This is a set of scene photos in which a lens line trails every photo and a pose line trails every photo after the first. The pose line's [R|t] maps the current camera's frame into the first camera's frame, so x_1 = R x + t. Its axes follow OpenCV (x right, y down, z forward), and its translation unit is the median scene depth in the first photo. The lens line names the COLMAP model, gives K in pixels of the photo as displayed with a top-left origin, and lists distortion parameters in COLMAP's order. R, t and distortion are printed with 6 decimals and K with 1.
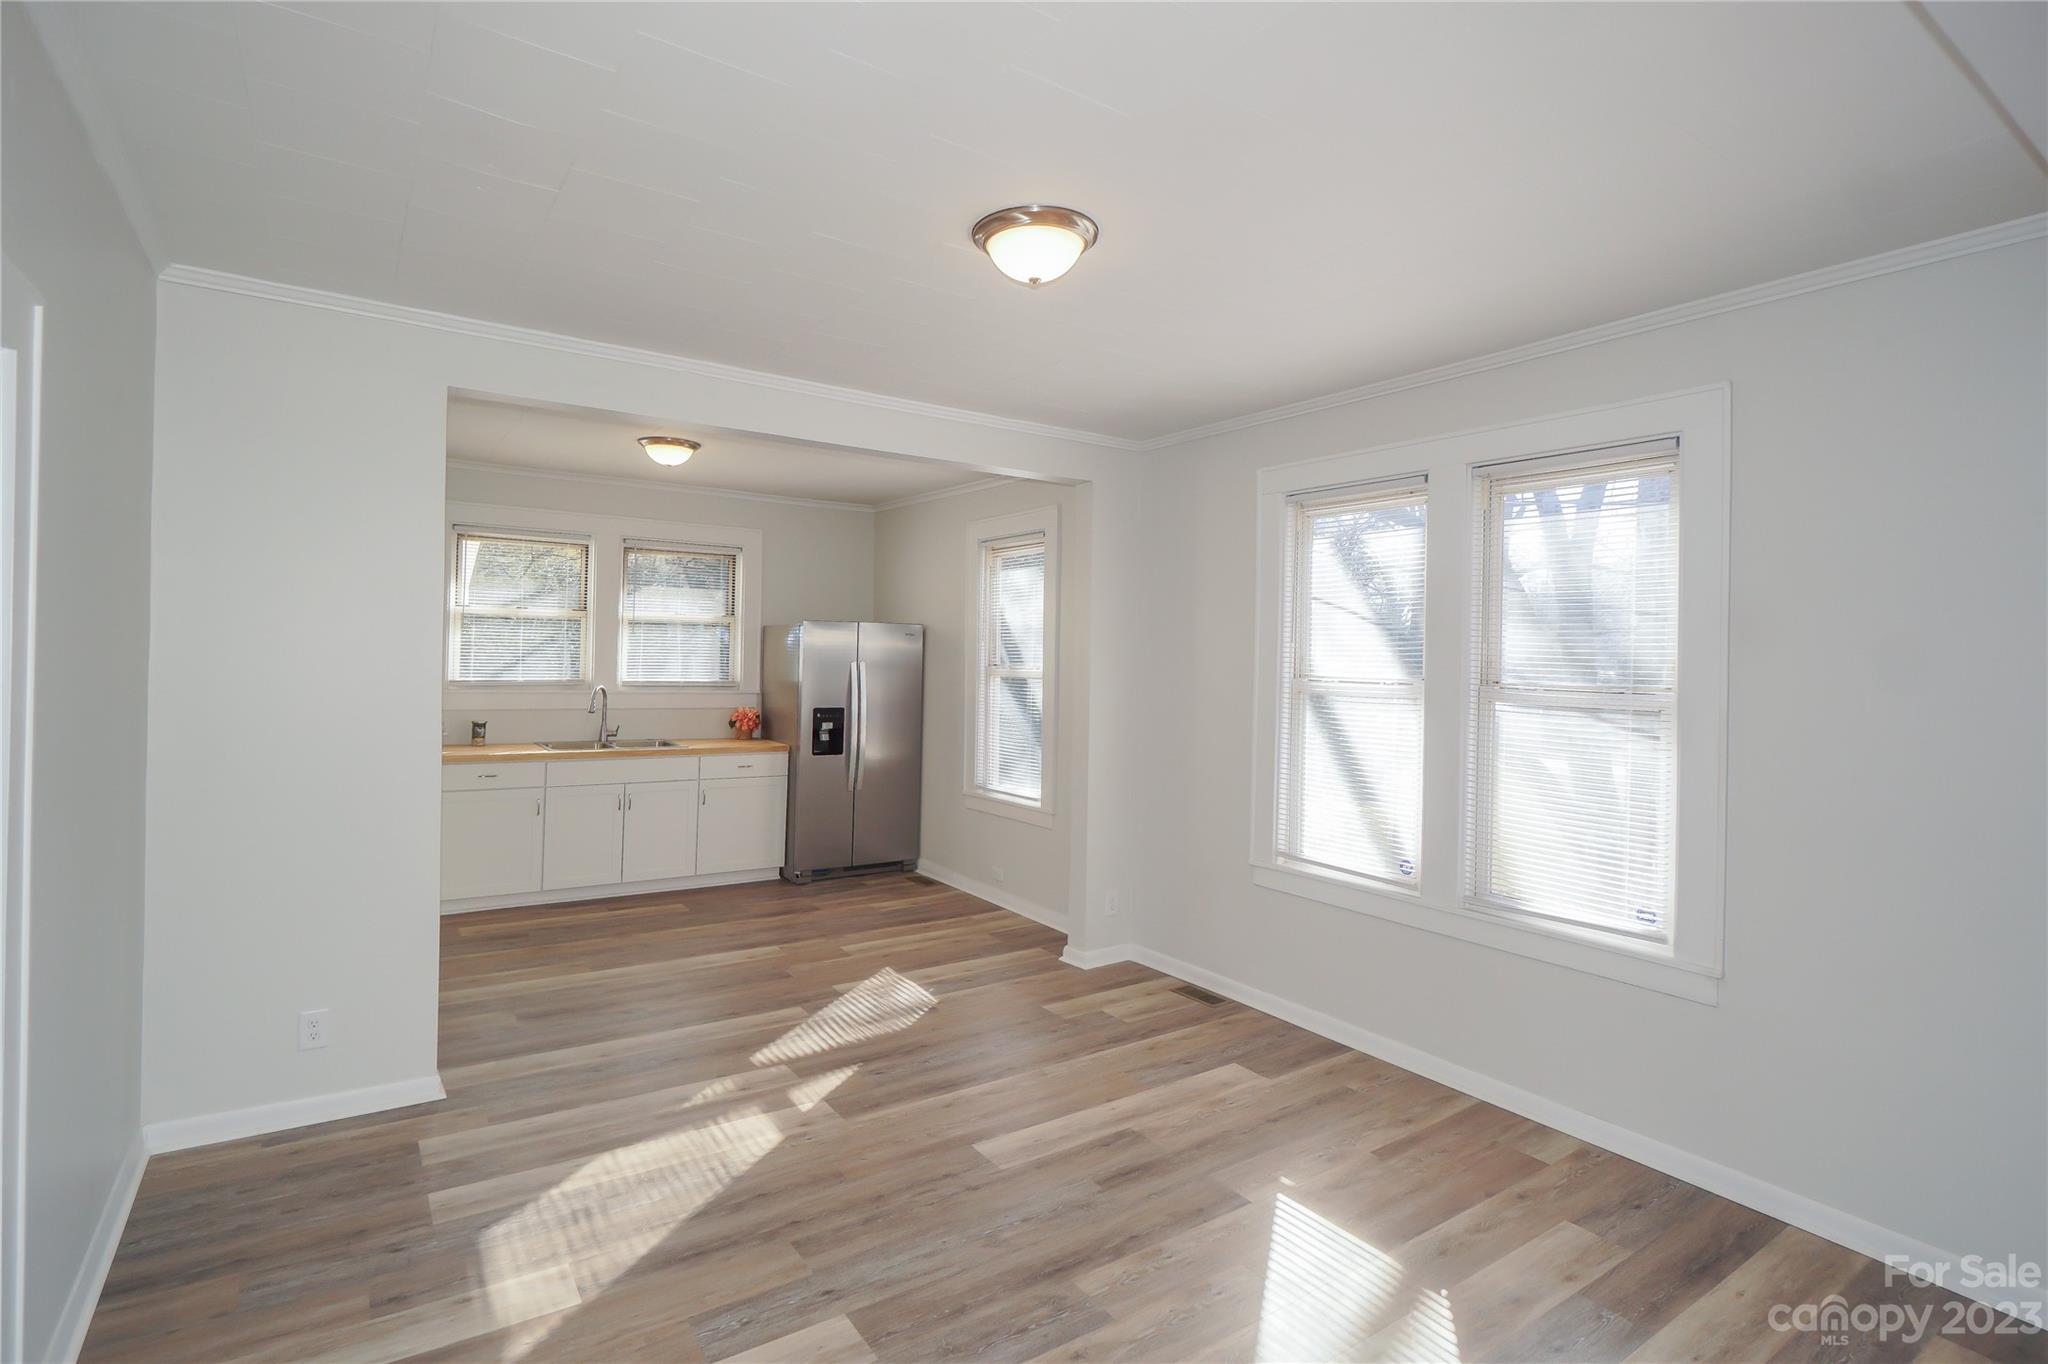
lens RADIAL K [[985.4, 0, 995.9], [0, 985.4, 652.0], [0, 0, 1]] dist [-0.010577, 0.005784]
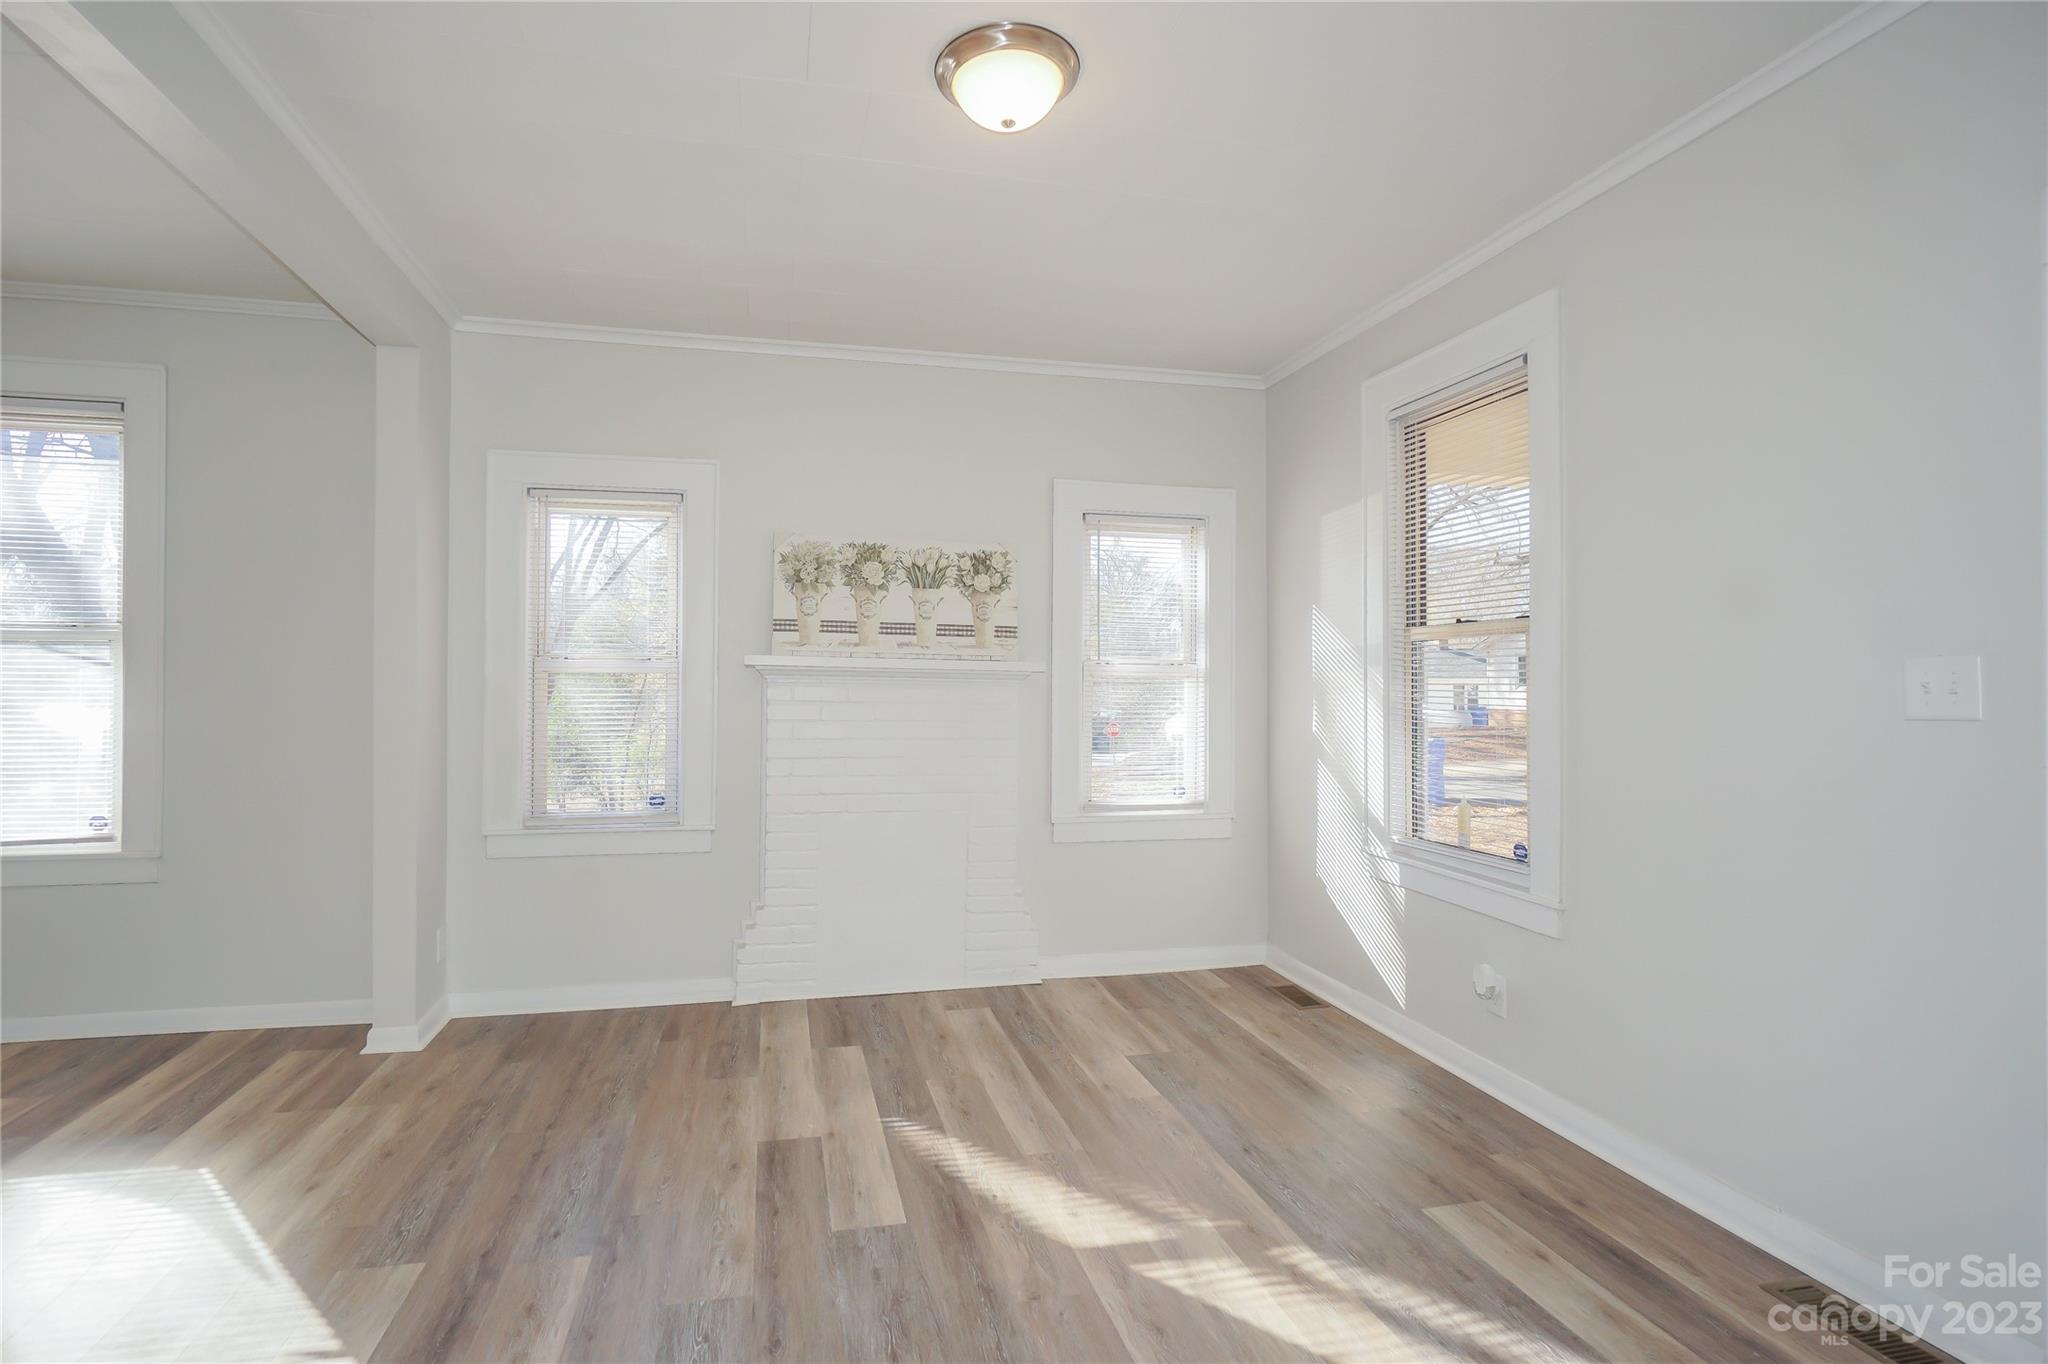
lens RADIAL K [[985.4, 0, 988.4], [0, 985.4, 676.8], [0, 0, 1]] dist [-0.010577, 0.005784]
pose [[0.364535, -0.008671, 0.931149, -0.013975], [-0.002959, 0.999941, 0.010470, 0.072374], [-0.931185, -0.006571, 0.364488, -0.311264]]
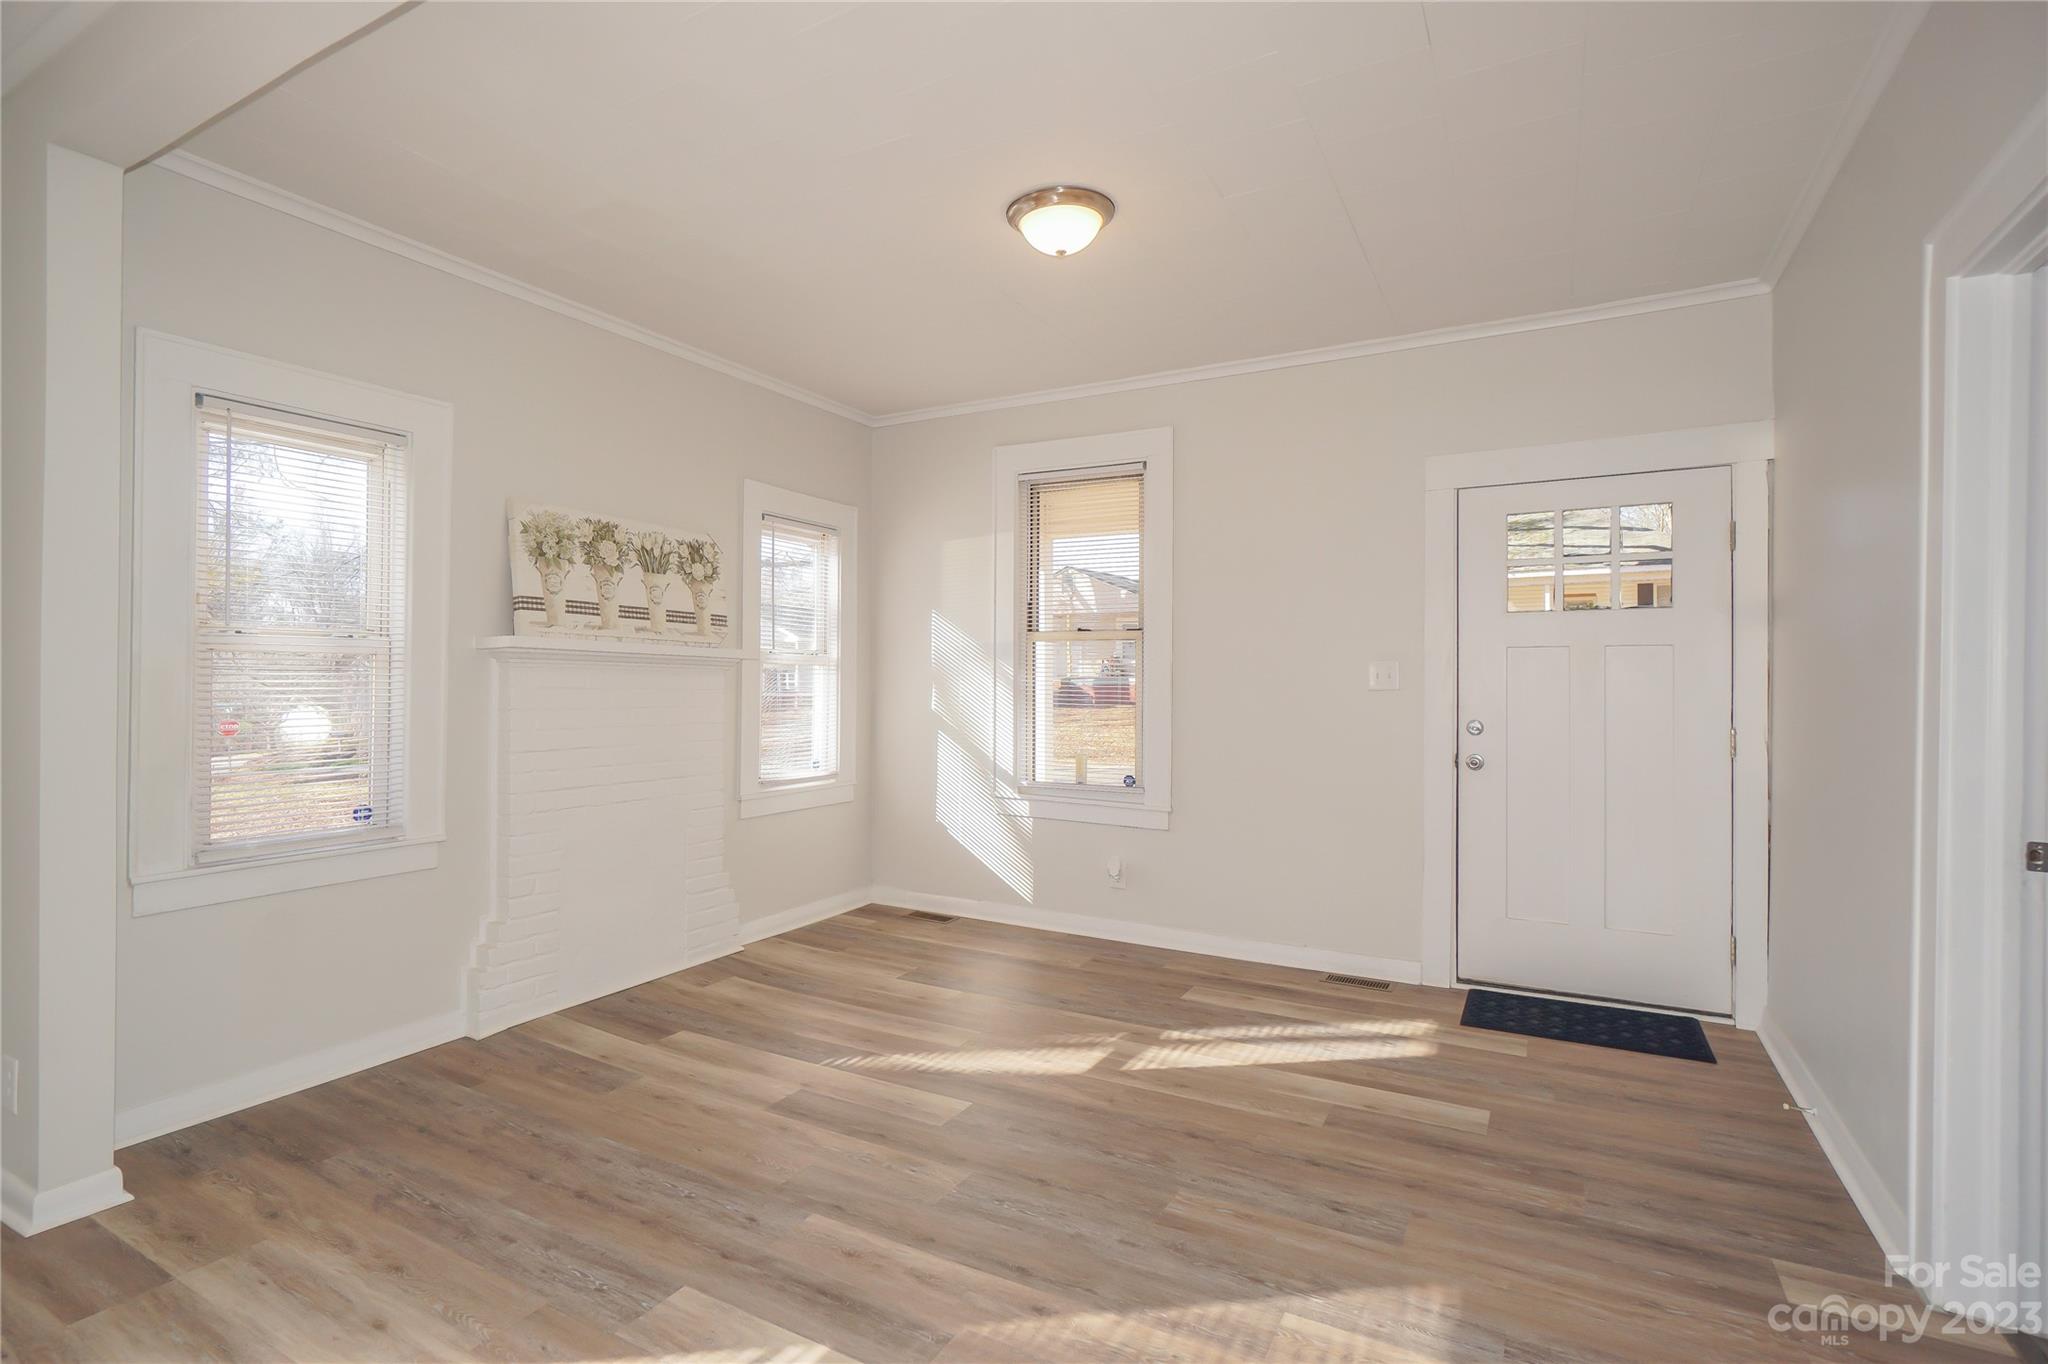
lens RADIAL K [[985.4, 0, 976.7], [0, 985.4, 680.5], [0, 0, 1]] dist [-0.010577, 0.005784]
pose [[-0.434815, -0.022476, 0.900239, -0.148458], [-0.019466, 0.999689, 0.015557, 0.080079], [-0.900310, -0.010760, -0.435117, 0.302464]]
